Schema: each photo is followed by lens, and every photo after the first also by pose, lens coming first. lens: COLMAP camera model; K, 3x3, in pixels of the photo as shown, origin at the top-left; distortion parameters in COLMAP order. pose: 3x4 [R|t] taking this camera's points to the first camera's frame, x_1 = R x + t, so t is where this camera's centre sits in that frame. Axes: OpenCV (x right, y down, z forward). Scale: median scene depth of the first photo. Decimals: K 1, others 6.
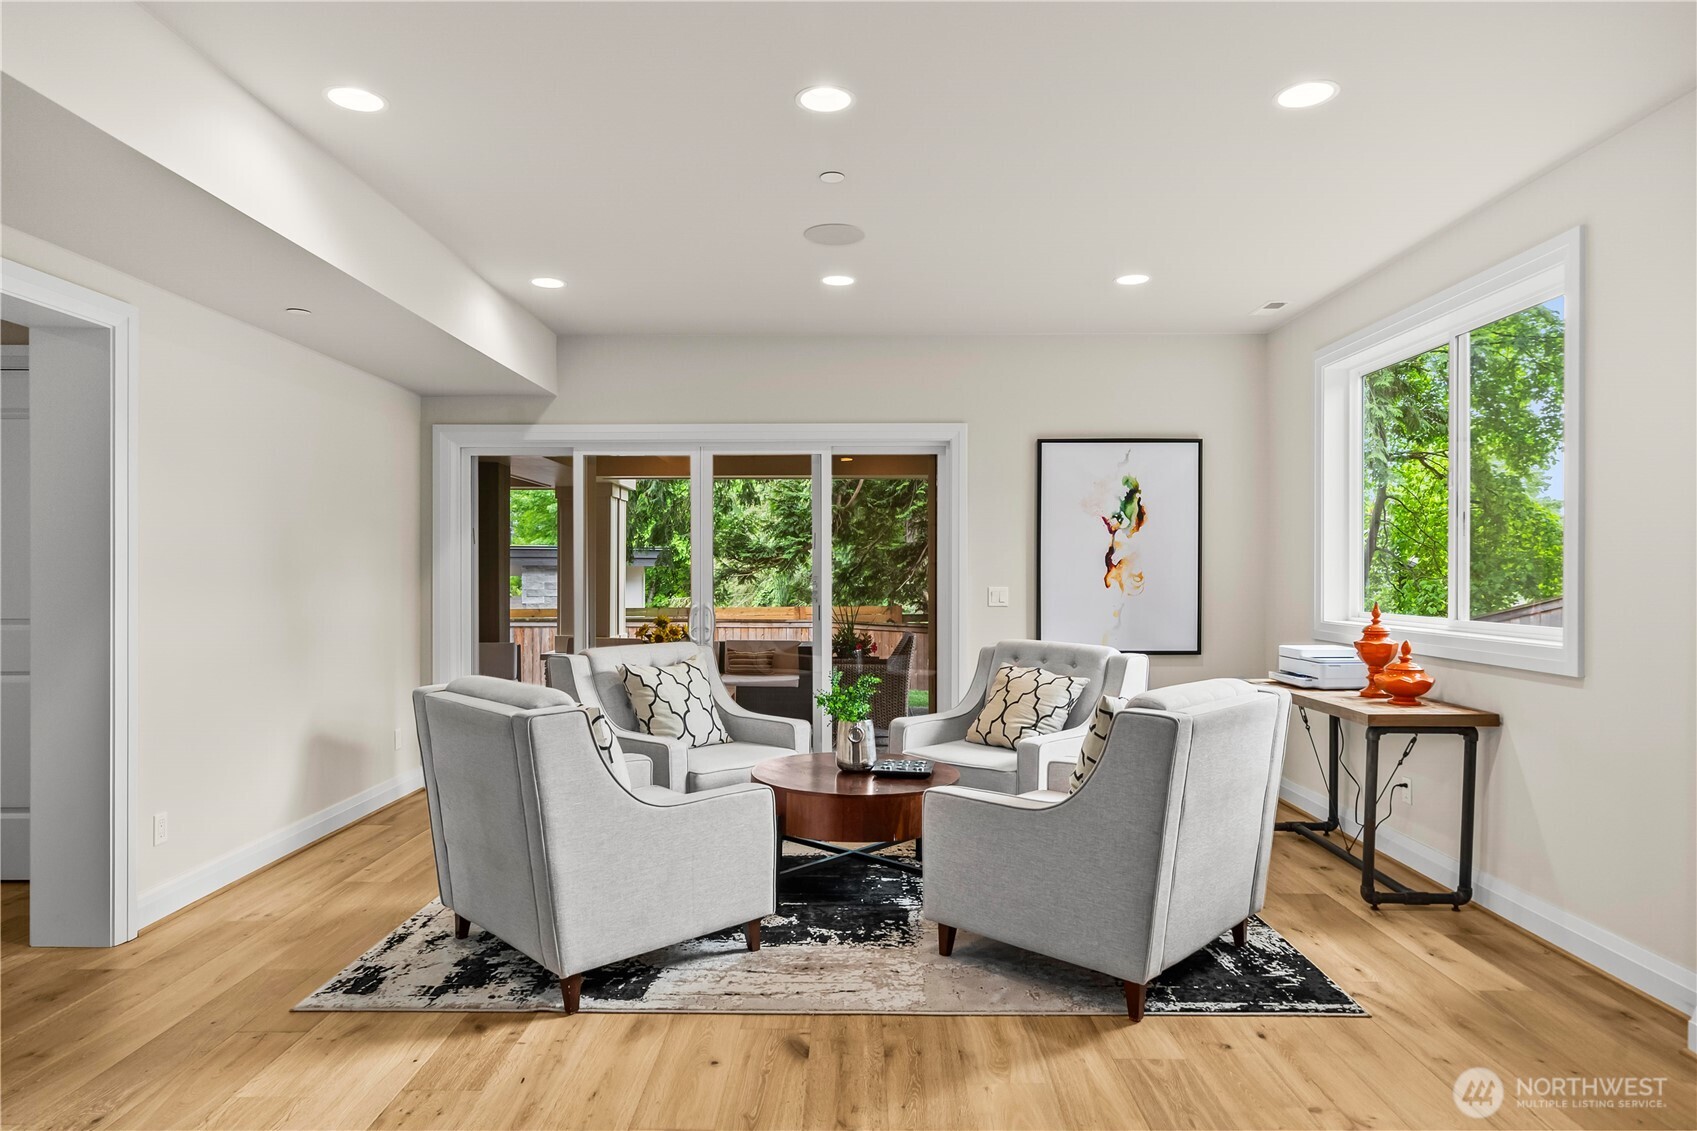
lens RADIAL K [[1021.0, 0, 848.5], [0, 1021.0, 565.5], [0, 0, 1]] dist [-0.000699, 0.001584]
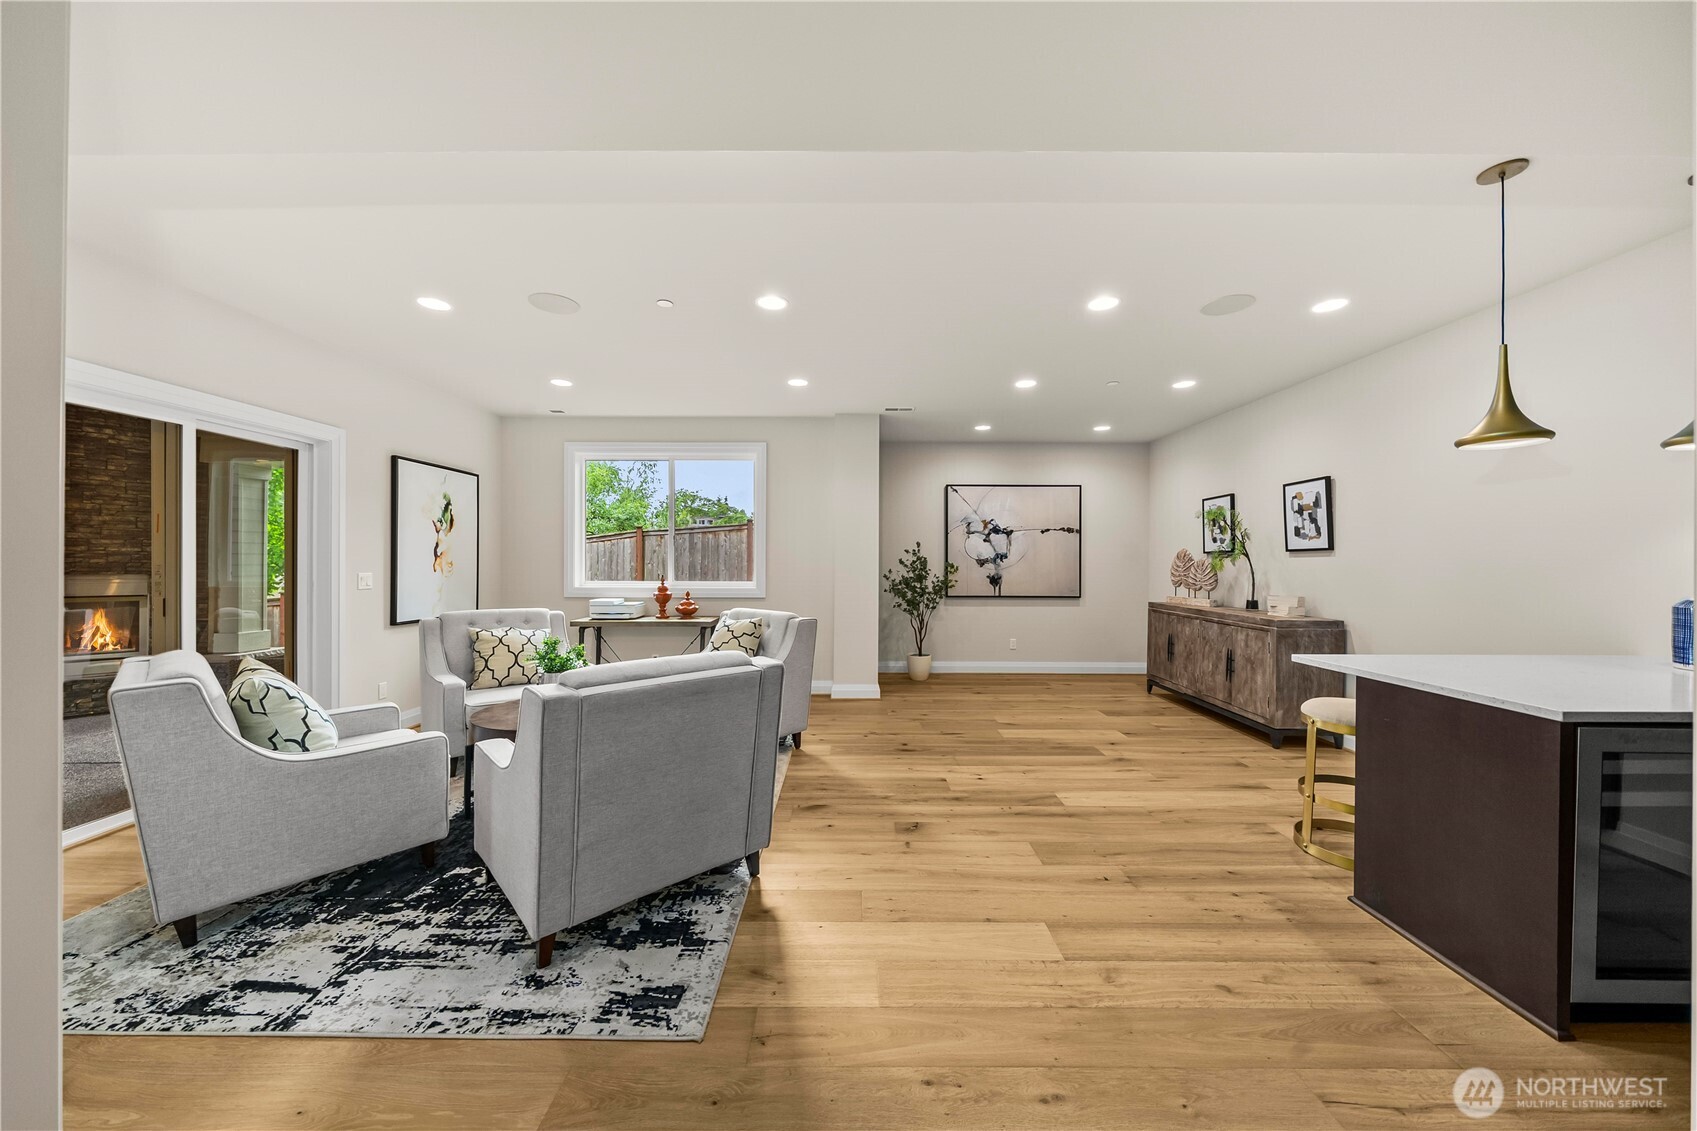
lens RADIAL K [[610.2, 0, 826.9], [0, 610.2, 562.4], [0, 0, 1]] dist [-0.000599, -0.000127]
pose [[-0.009403, -0.002477, 0.999953, -0.581516], [-0.011277, 0.999934, 0.002370, 0.000971], [-0.999892, -0.011254, -0.009431, 0.475962]]
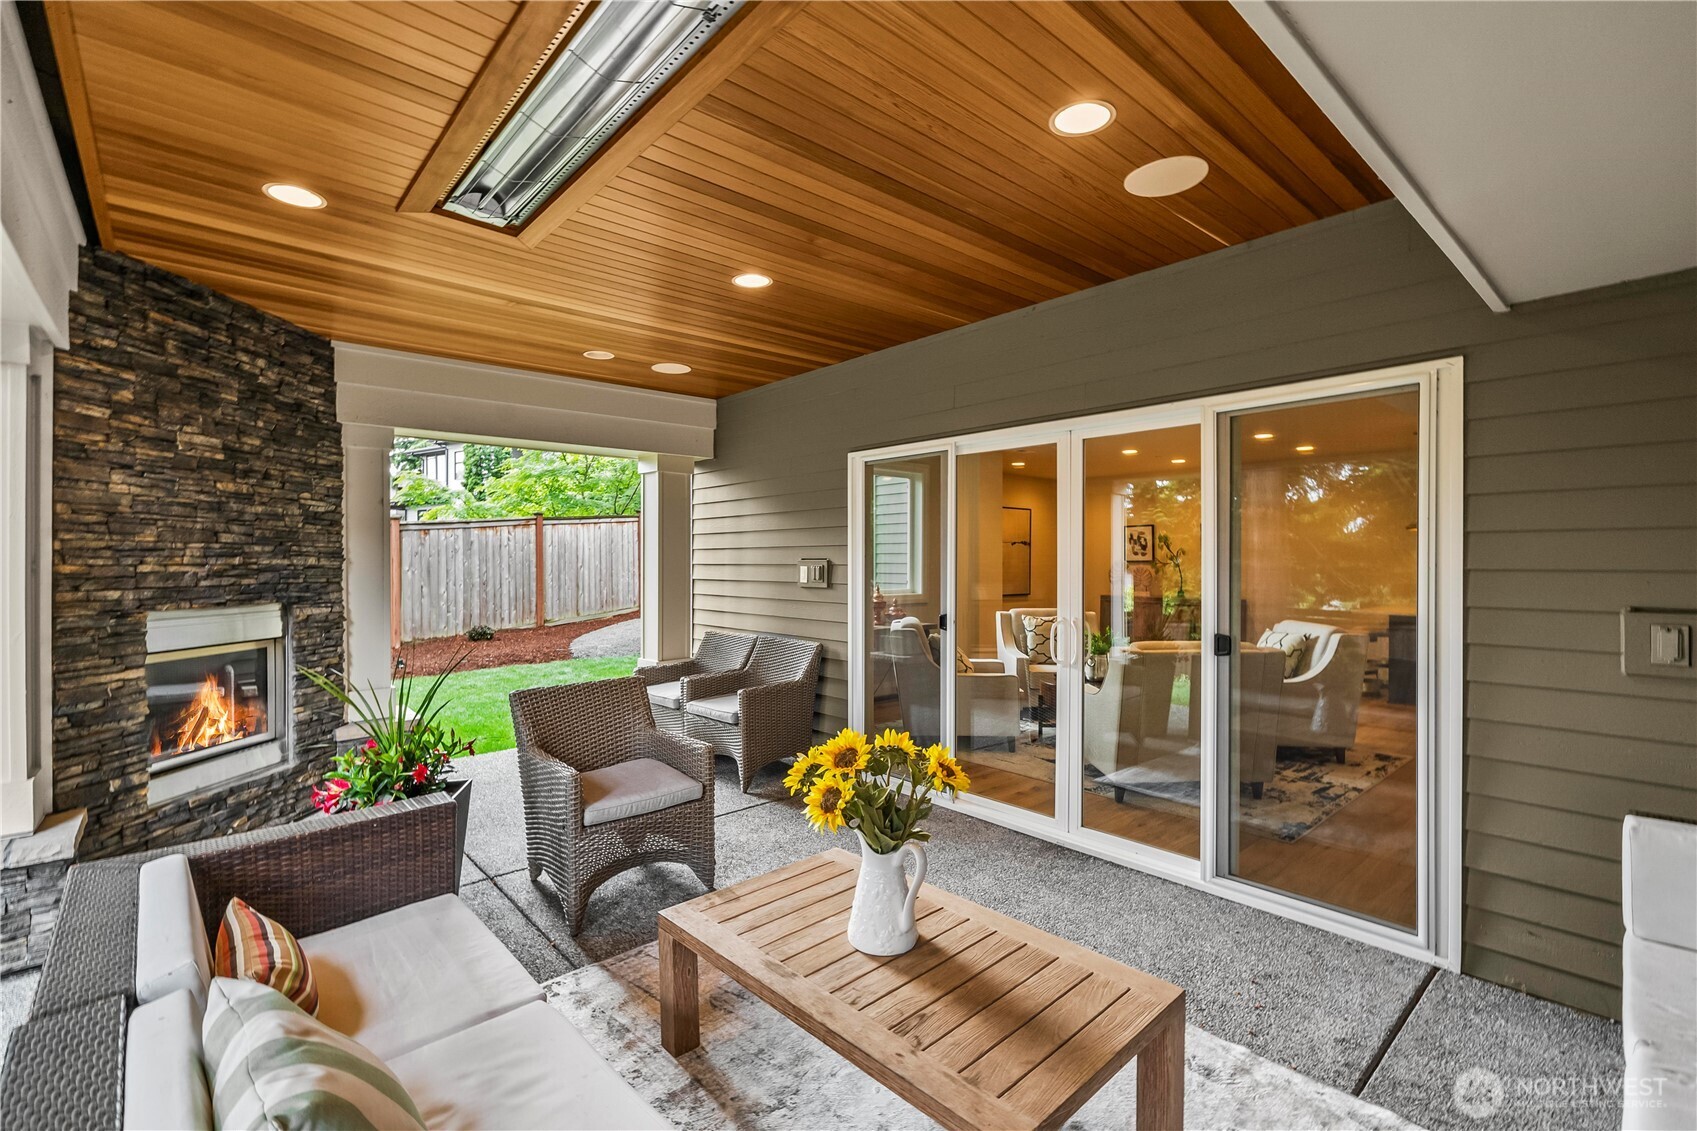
lens RADIAL K [[748.0, 0, 848.5], [0, 748.0, 565.5], [0, 0, 1]] dist [0.000332, 0.000073]
pose [[-0.680532, -0.006763, 0.732687, -0.502154], [-0.008122, 0.999966, 0.001687, -0.006383], [-0.732674, -0.004803, -0.680563, 1.589453]]
